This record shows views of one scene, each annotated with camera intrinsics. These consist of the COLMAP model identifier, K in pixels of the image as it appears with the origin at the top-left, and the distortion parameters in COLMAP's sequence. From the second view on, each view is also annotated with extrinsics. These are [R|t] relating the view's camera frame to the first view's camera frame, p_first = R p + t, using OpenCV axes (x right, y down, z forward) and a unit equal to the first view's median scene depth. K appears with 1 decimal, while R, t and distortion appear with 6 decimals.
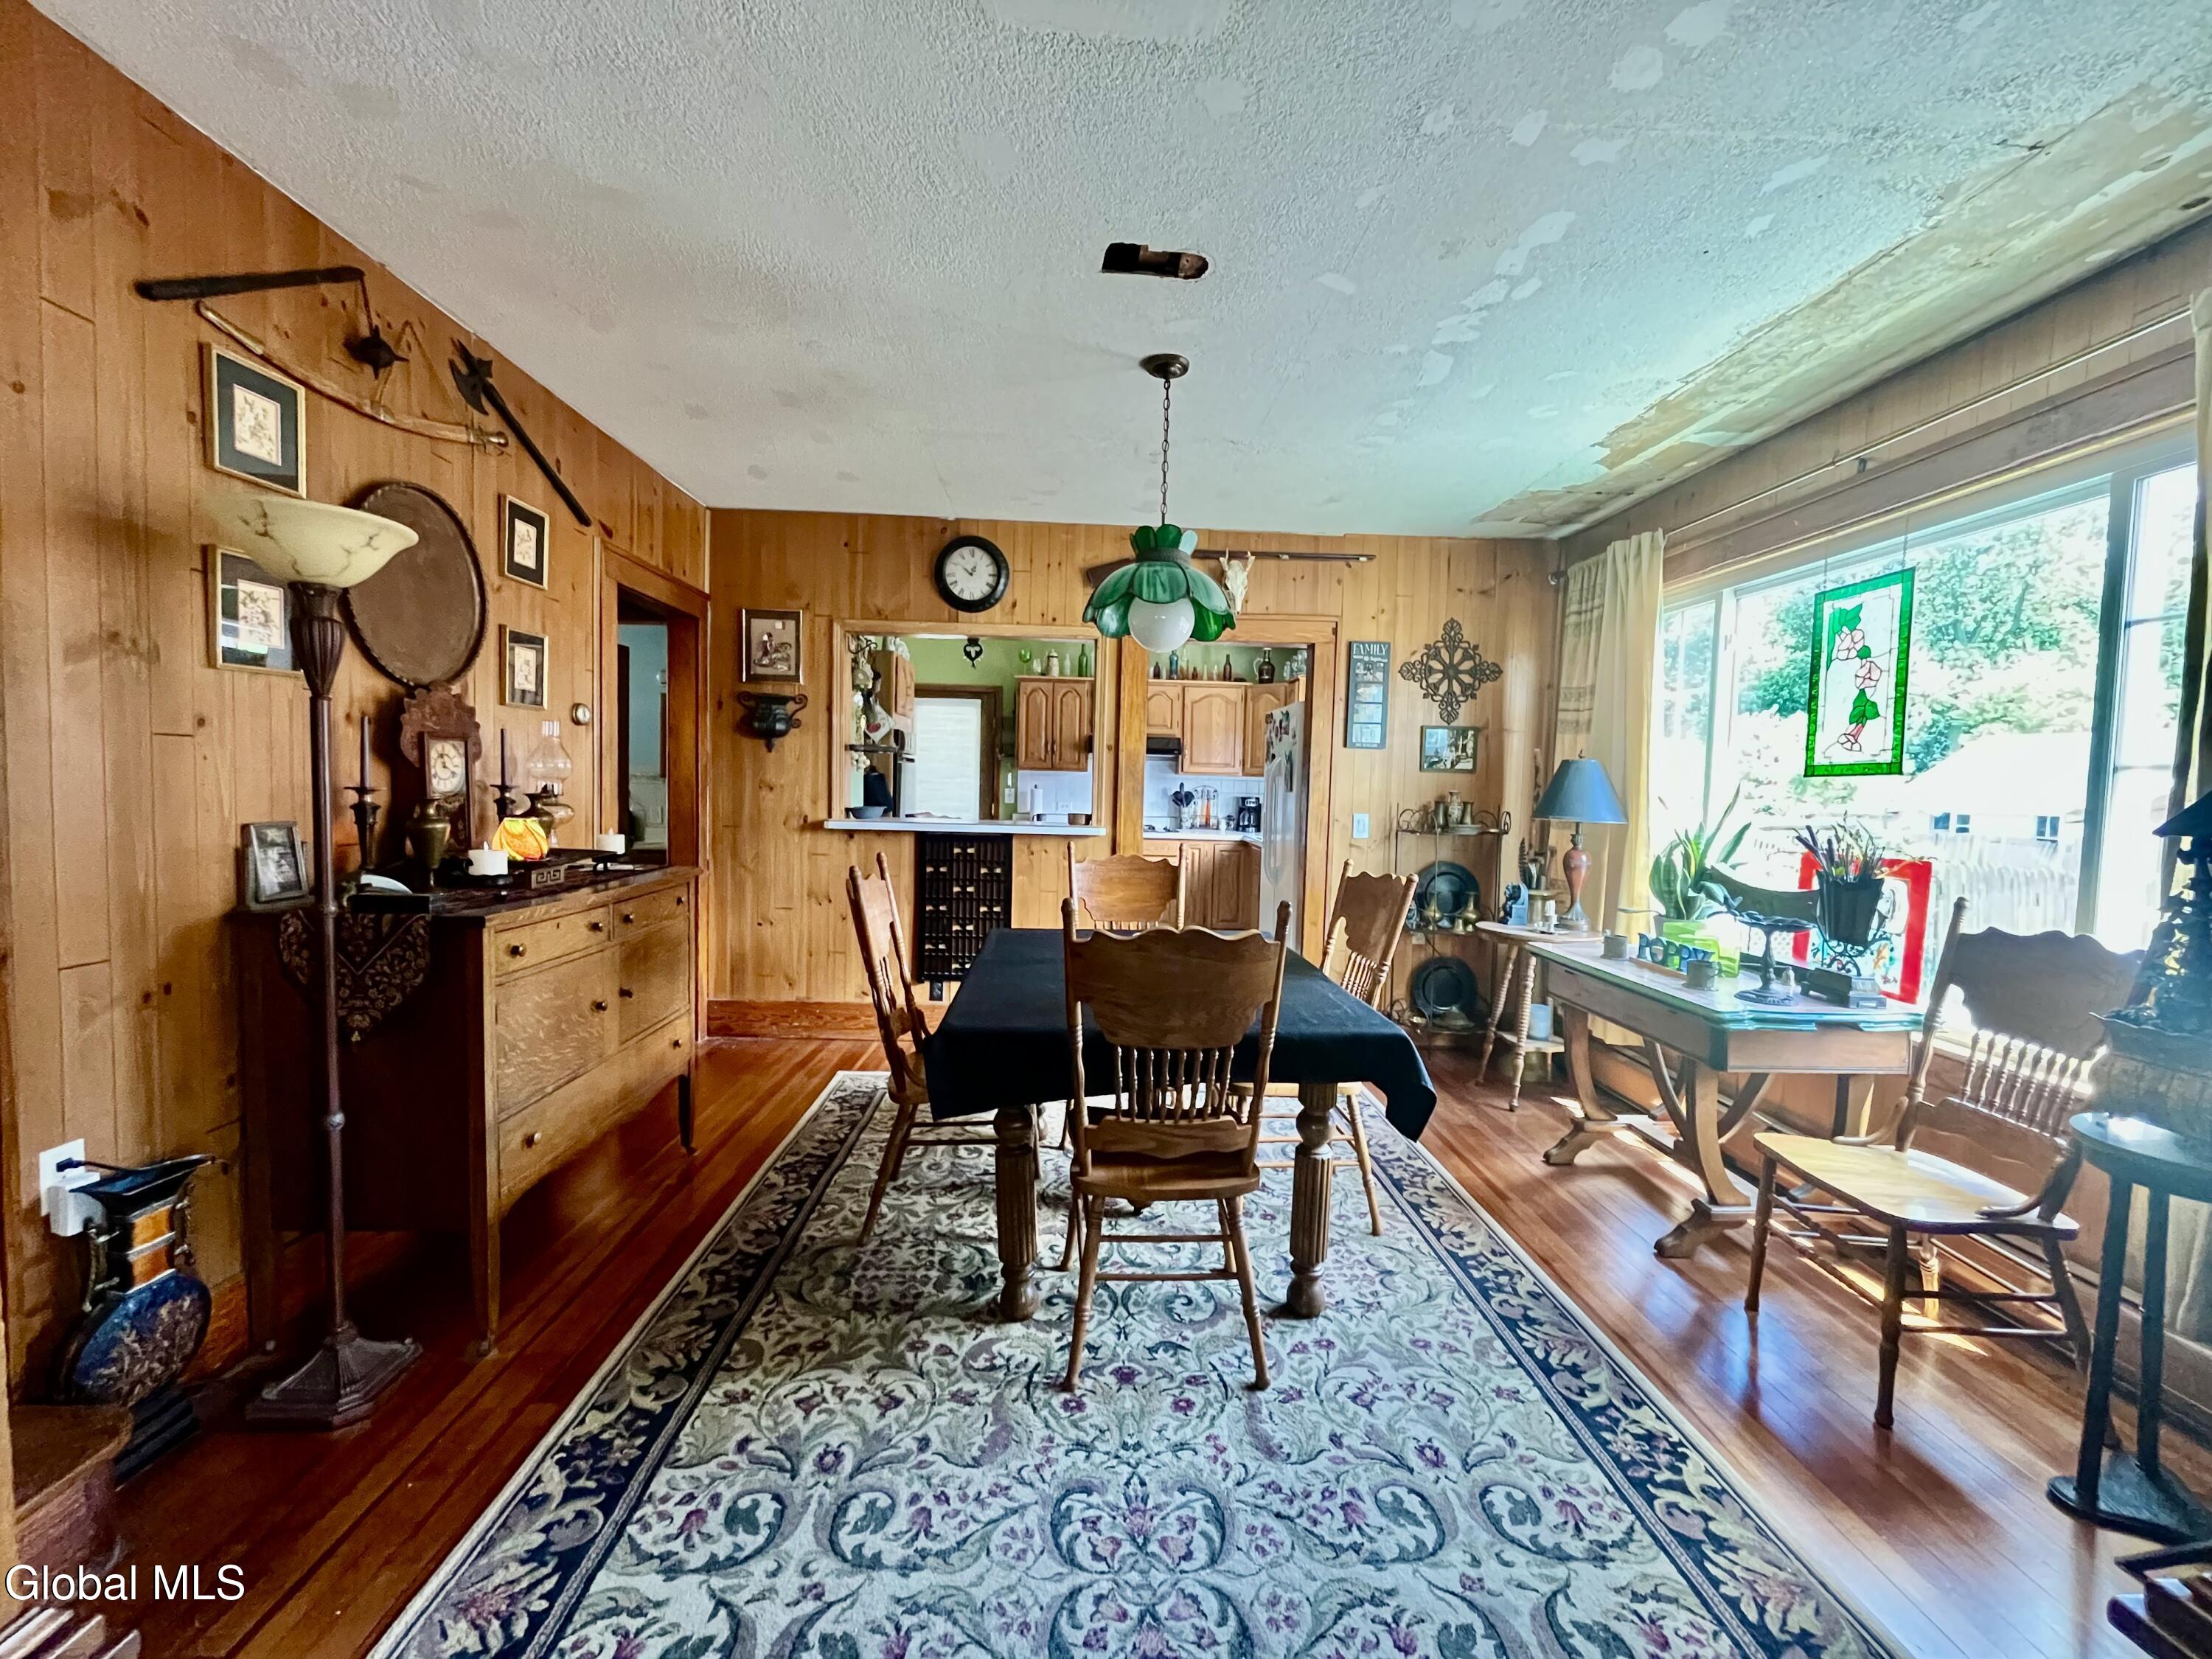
lens RADIAL K [[895.4, 0, 1102.9], [0, 895.4, 831.7], [0, 0, 1]] dist [-0.002841, -0.000234]
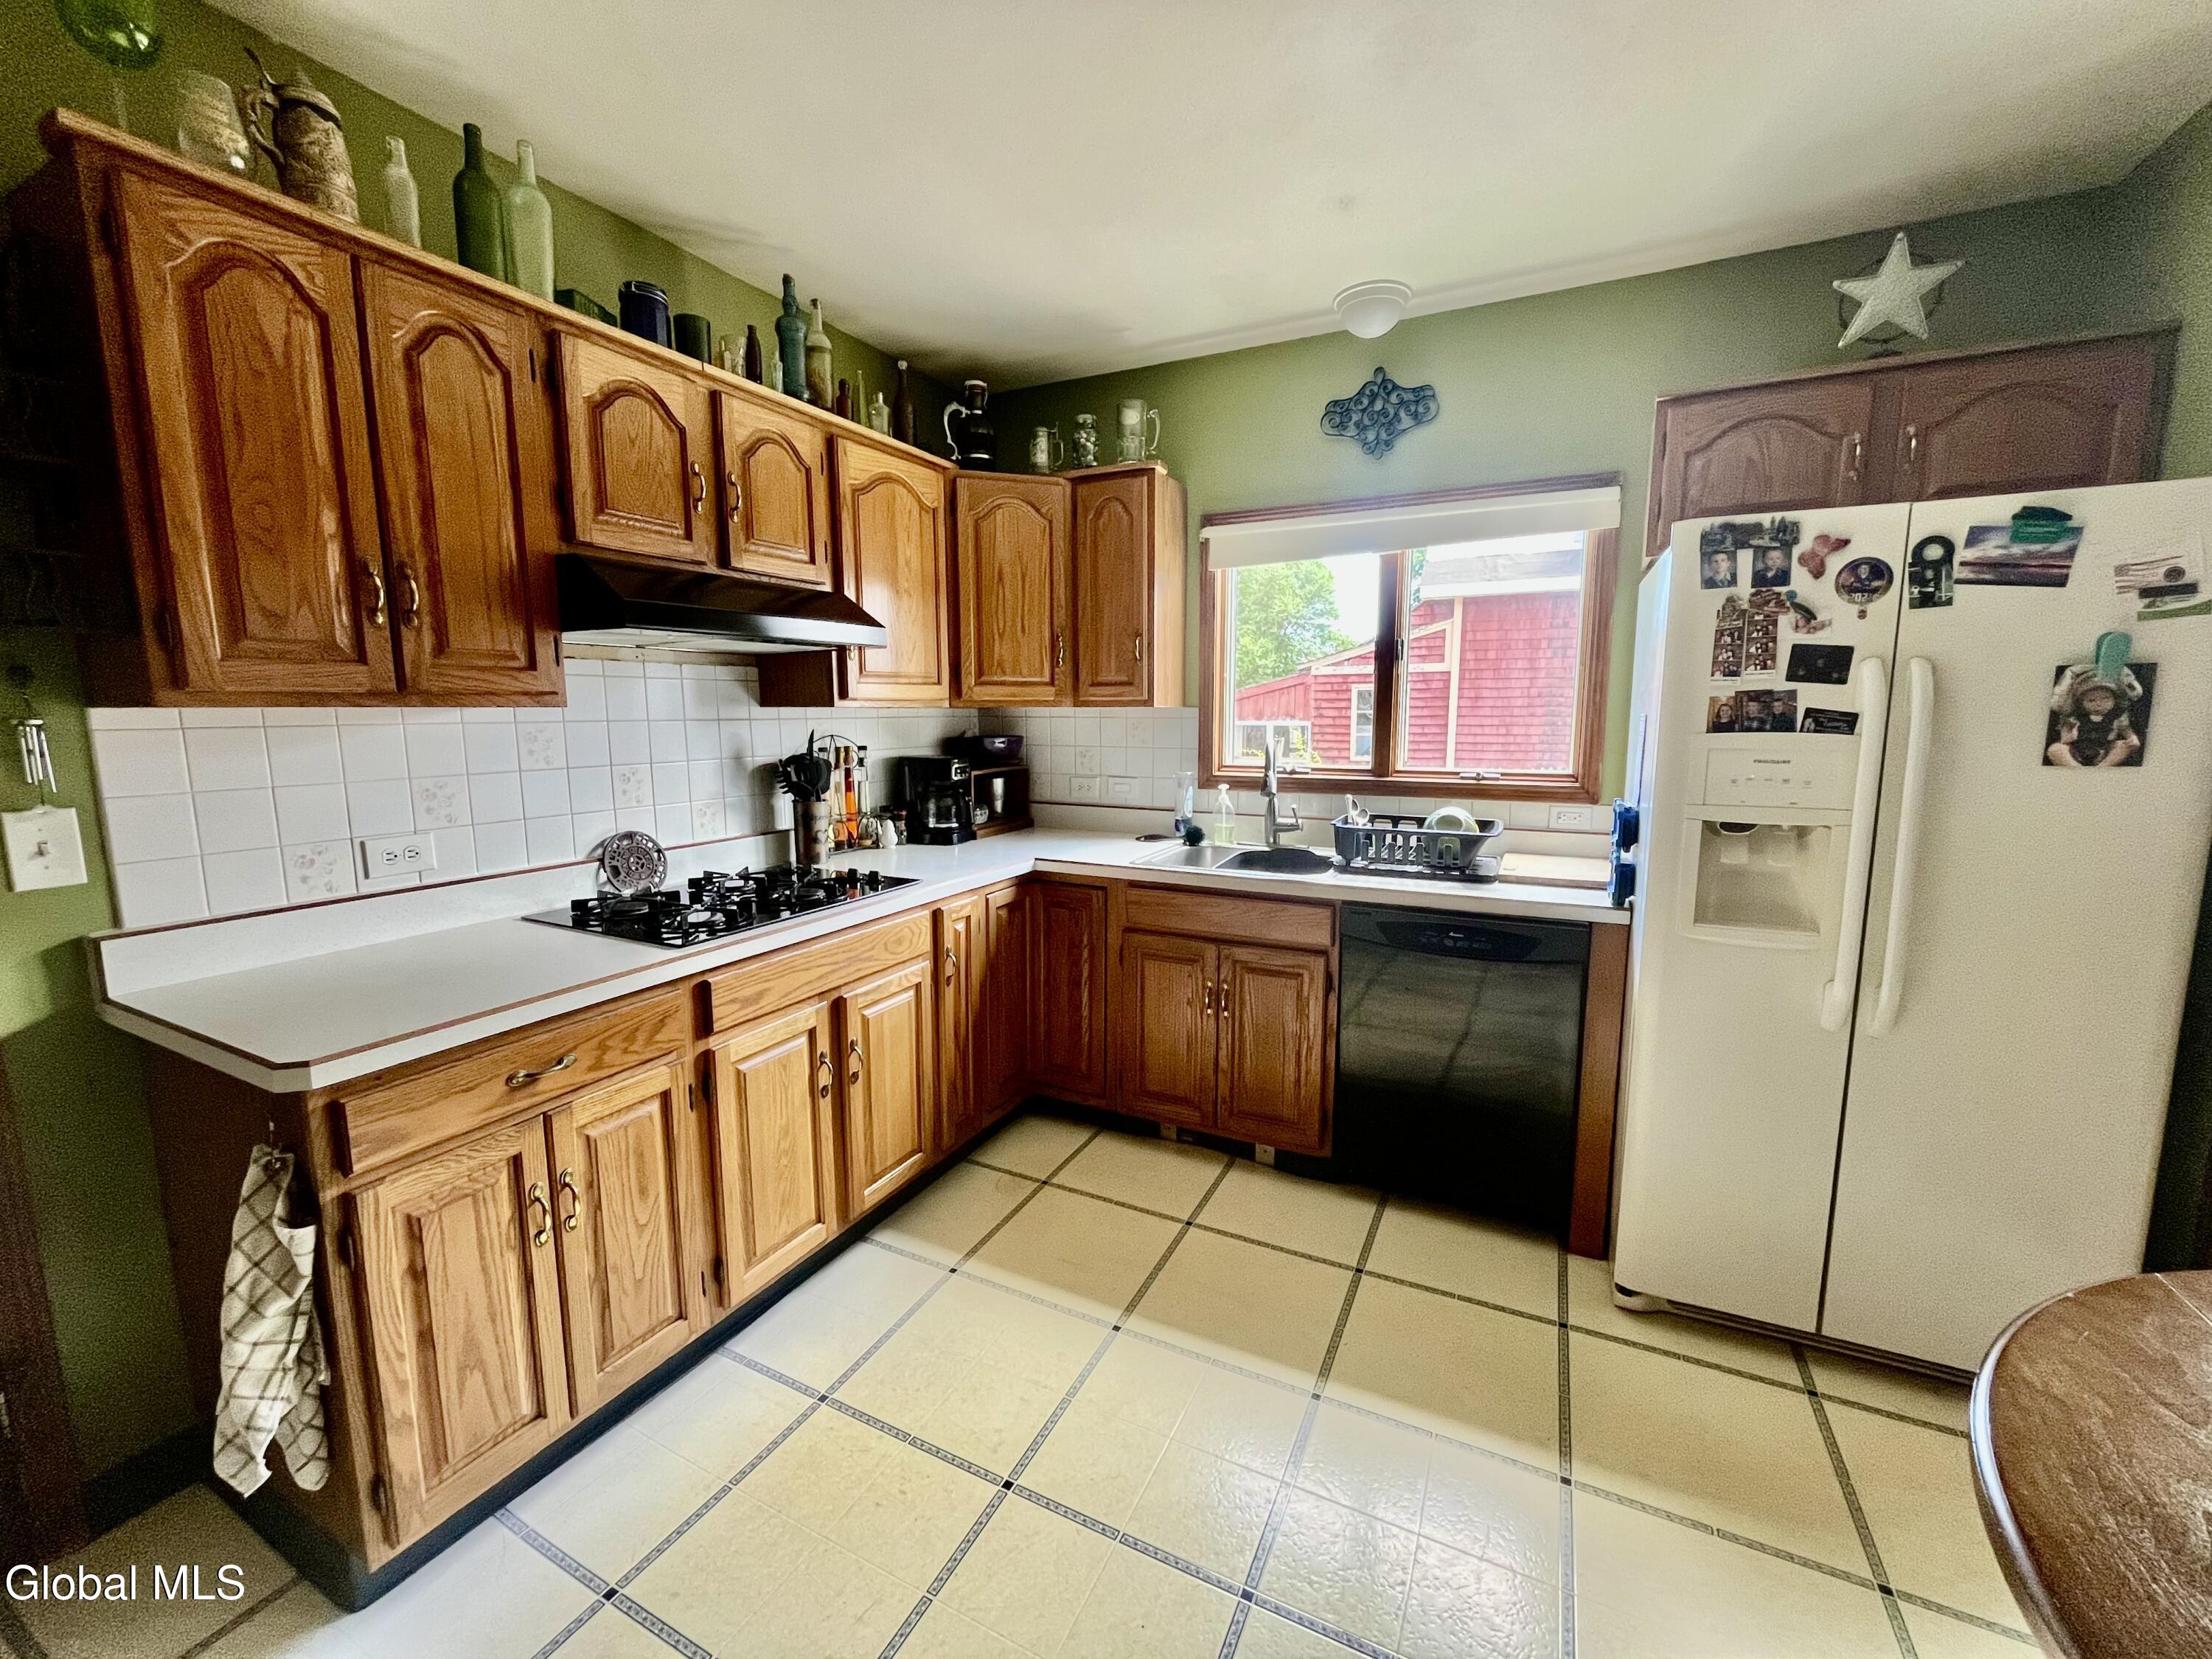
lens RADIAL K [[897.4, 0, 1100.4], [0, 897.4, 834.5], [0, 0, 1]] dist [-0.002458, -0.000373]
pose [[0.483726, -0.150020, 0.862266, -0.286061], [0.063691, 0.988622, 0.136274, -0.098679], [-0.872899, -0.011001, 0.487777, 1.318210]]
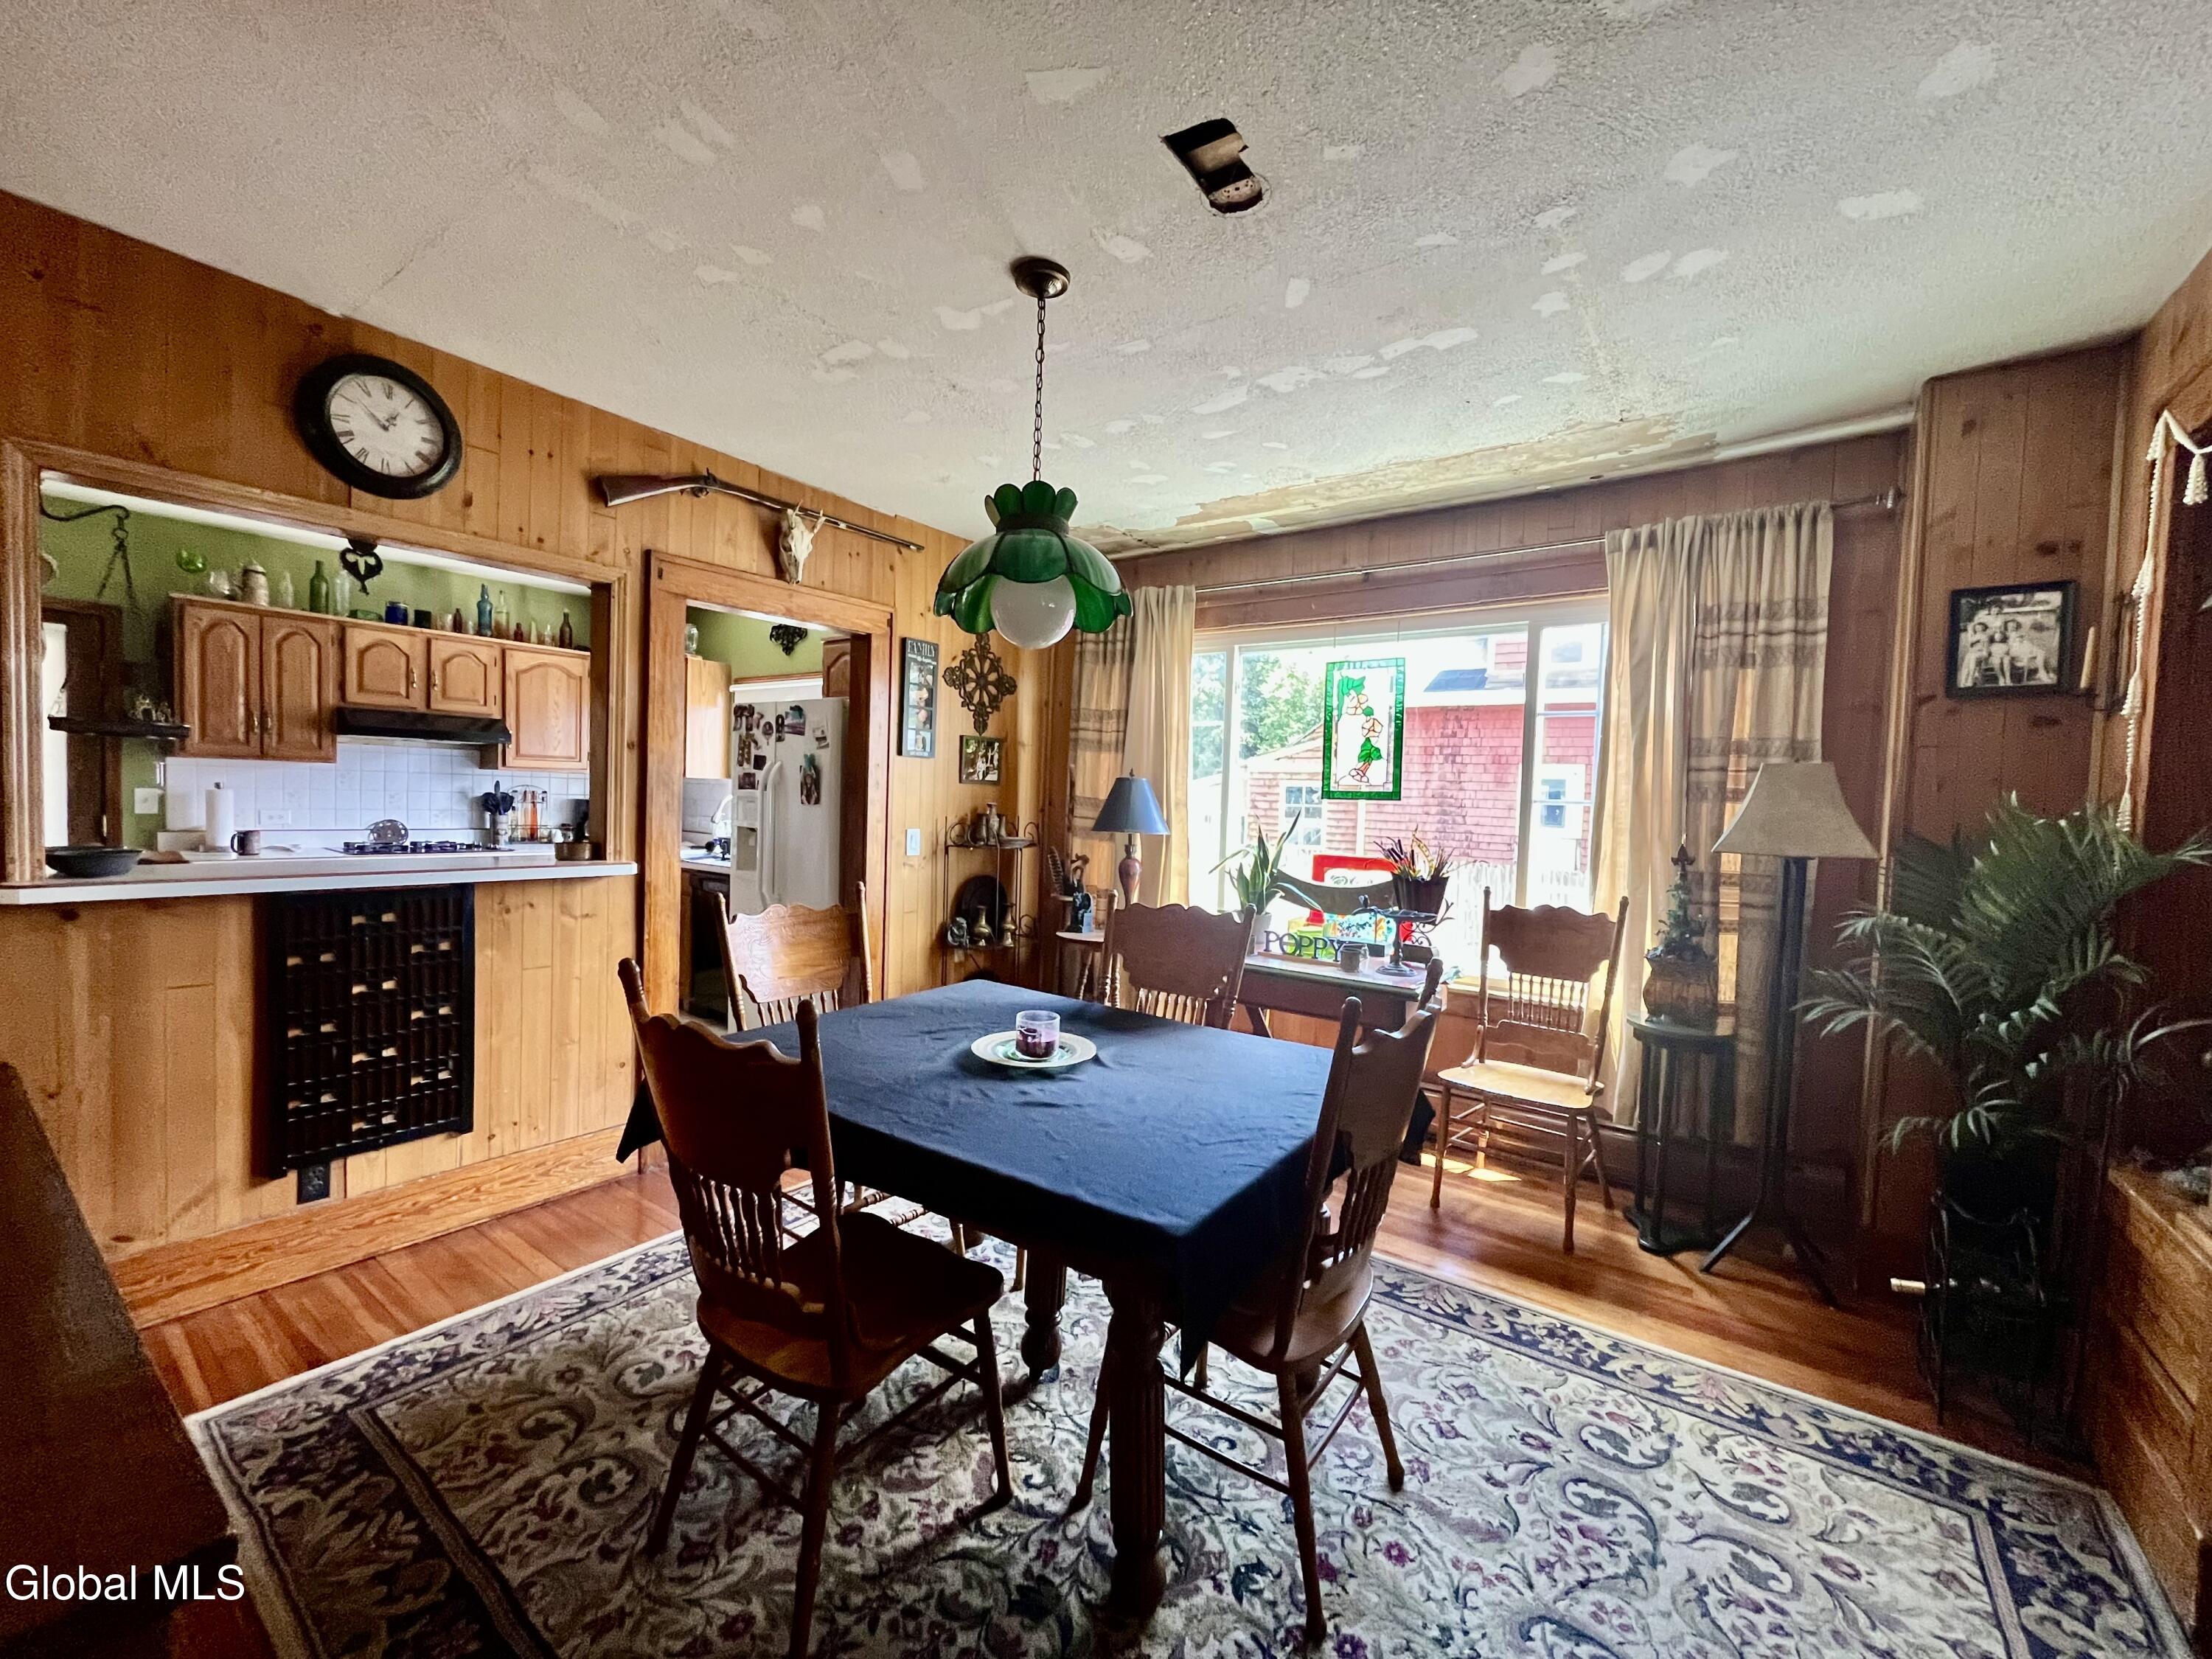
lens RADIAL K [[894.8, 0, 1104.4], [0, 894.8, 831.8], [0, 0, 1]] dist [-0.002509, -0.000172]
pose [[0.612321, -0.036960, 0.789745, -0.327816], [0.023543, 0.999316, 0.028514, -0.040342], [-0.790259, 0.001133, 0.612773, 0.304461]]
